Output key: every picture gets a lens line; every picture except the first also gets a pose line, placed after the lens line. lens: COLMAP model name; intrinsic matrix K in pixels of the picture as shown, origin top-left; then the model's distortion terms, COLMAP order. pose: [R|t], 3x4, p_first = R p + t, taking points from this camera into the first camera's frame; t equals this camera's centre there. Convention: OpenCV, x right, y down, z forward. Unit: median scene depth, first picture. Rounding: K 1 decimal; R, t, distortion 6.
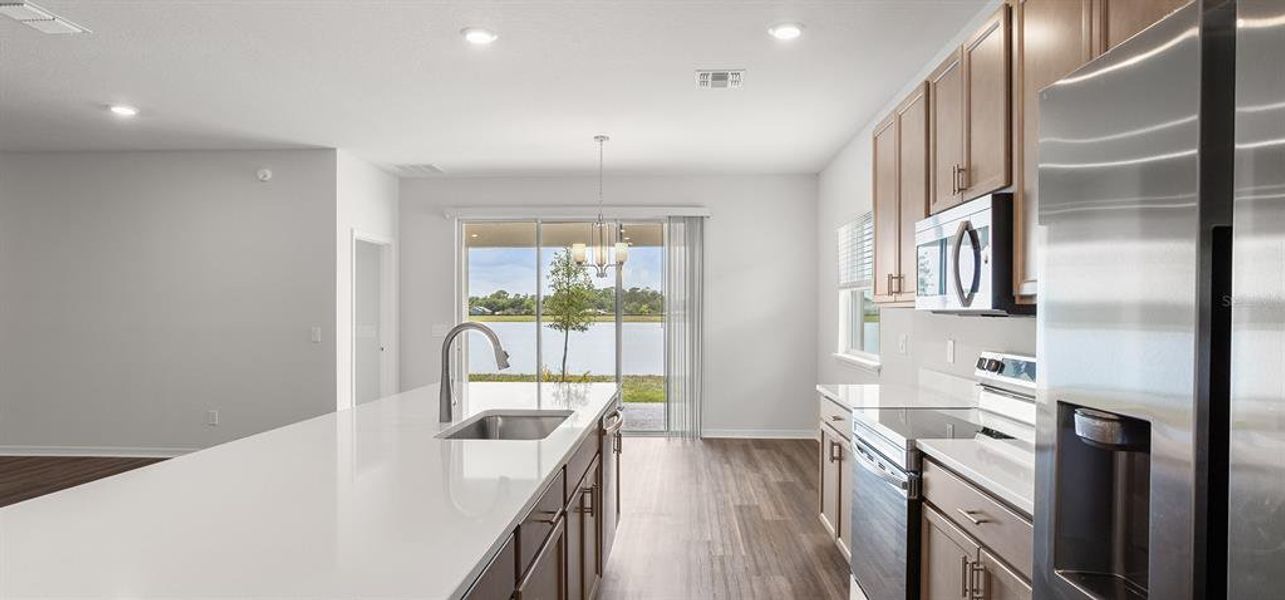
lens RADIAL K [[667.9, 0, 639.6], [0, 667.9, 318.1], [0, 0, 1]] dist [-0.032297, 0.019545]
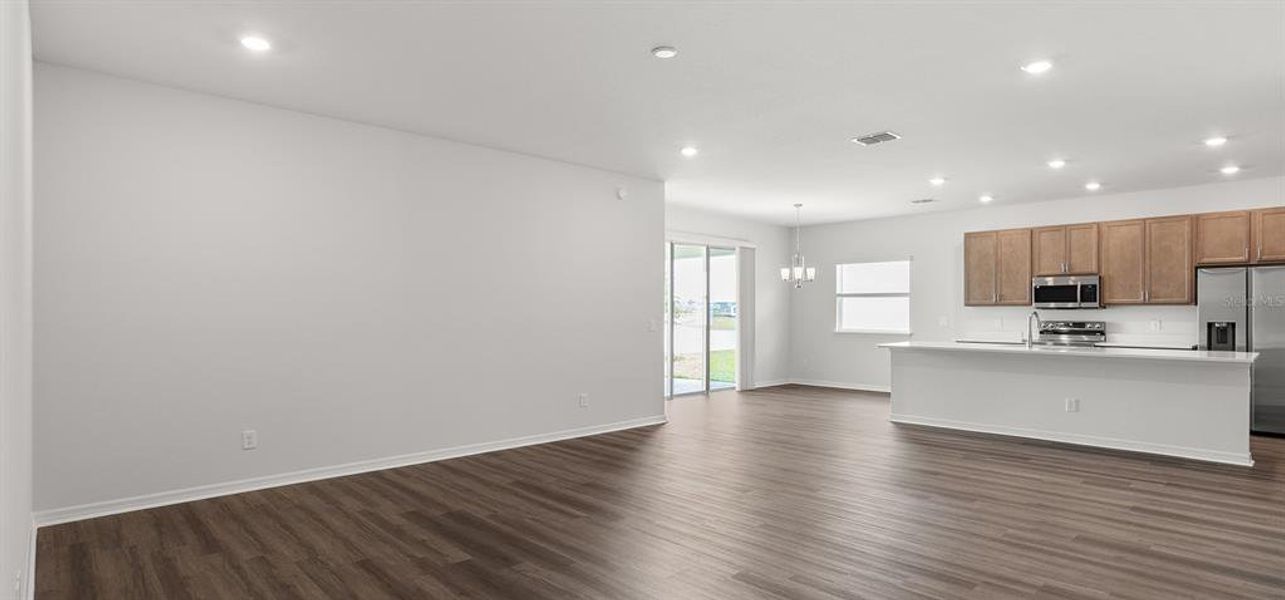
lens RADIAL K [[667.9, 0, 632.8], [0, 667.9, 290.0], [0, 0, 1]] dist [-0.032297, 0.019545]
pose [[0.698410, 0.027511, 0.715169, -1.431842], [0.002096, 0.999178, -0.040483, 0.013102], [-0.715695, 0.029773, 0.697778, 0.110091]]
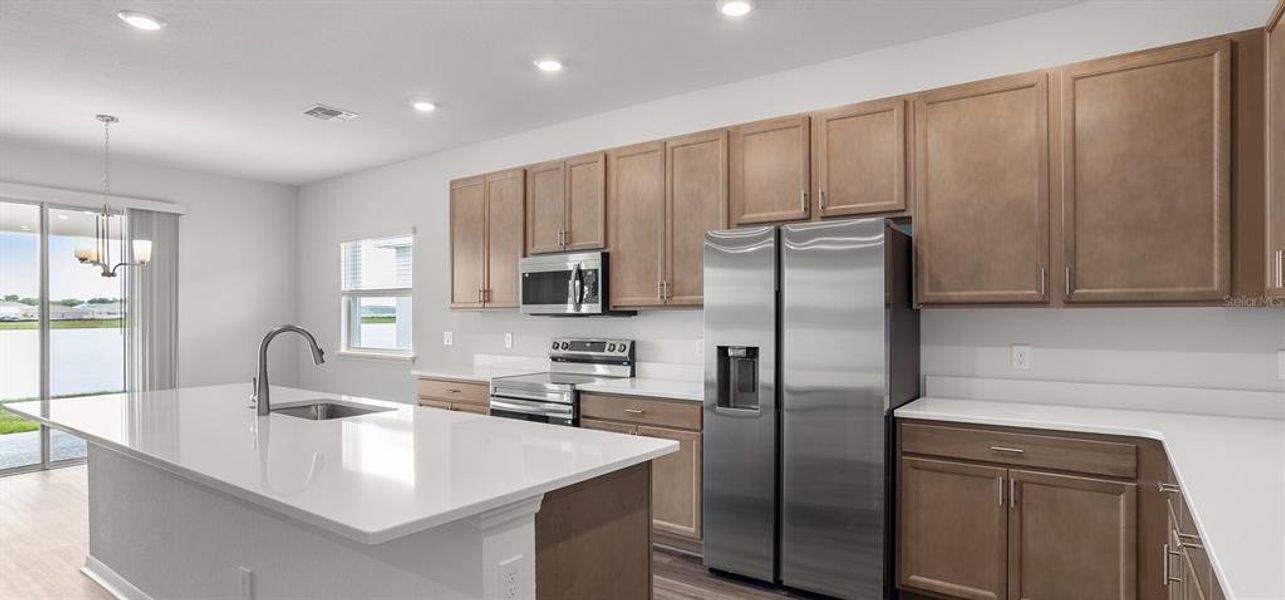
lens RADIAL K [[667.9, 0, 642.7], [0, 667.9, 297.1], [0, 0, 1]] dist [-0.032297, 0.019545]
pose [[0.543465, 0.017604, 0.839247, -0.373670], [0.012905, 0.999487, -0.029323, 0.000012], [-0.839333, 0.026766, 0.542959, -0.050479]]
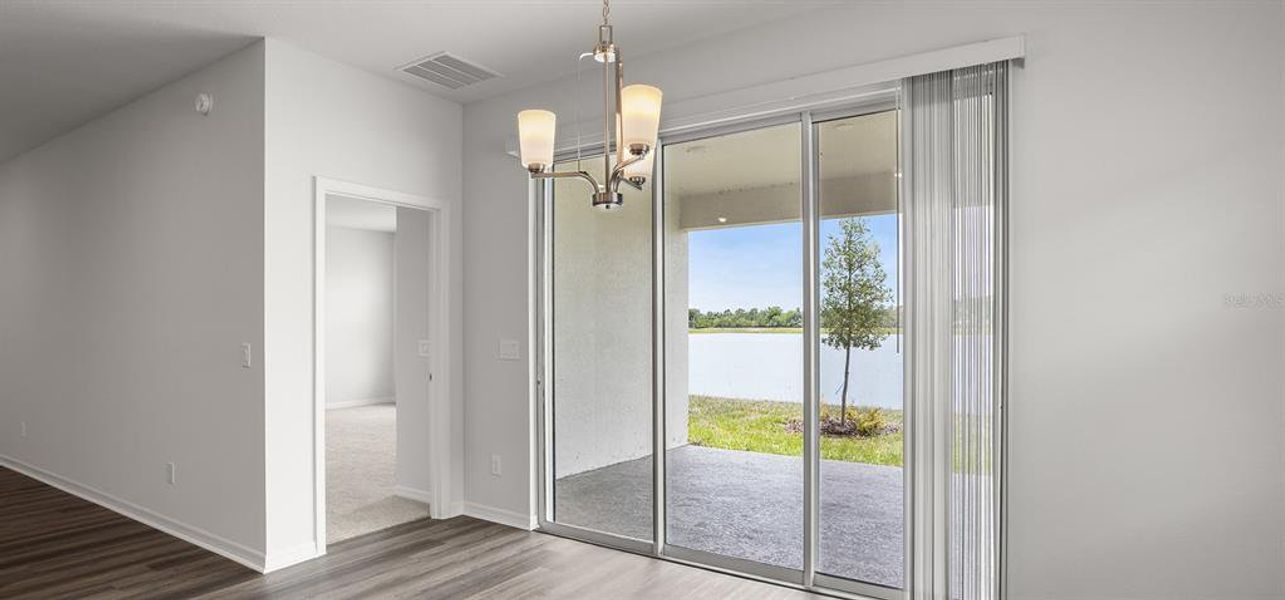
lens RADIAL K [[667.9, 0, 646.7], [0, 667.9, 312.9], [0, 0, 1]] dist [-0.032297, 0.019545]
pose [[0.866017, -0.009670, -0.499921, 0.120762], [-0.002849, 0.999701, -0.024272, 0.000420], [0.500007, 0.022444, 0.865731, 0.658405]]
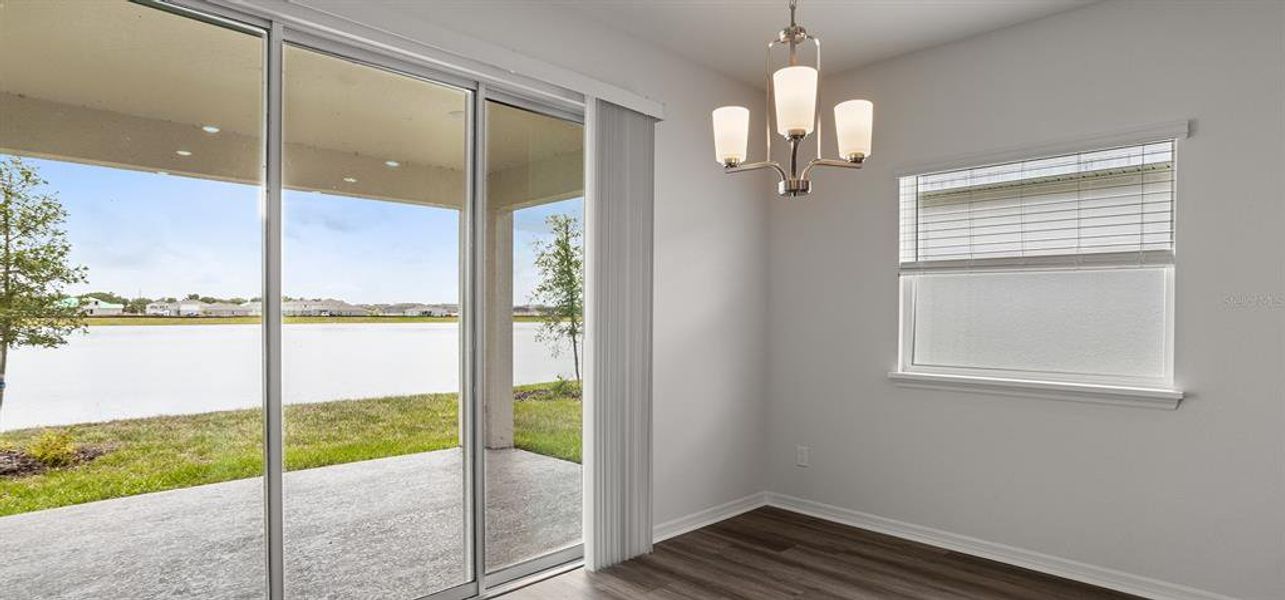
lens RADIAL K [[667.9, 0, 653.7], [0, 667.9, 322.4], [0, 0, 1]] dist [-0.032297, 0.019545]
pose [[0.669986, -0.007690, 0.742334, -0.323733], [0.003869, 0.999969, 0.006867, -0.000419], [-0.742364, -0.001729, 0.669995, 0.759040]]
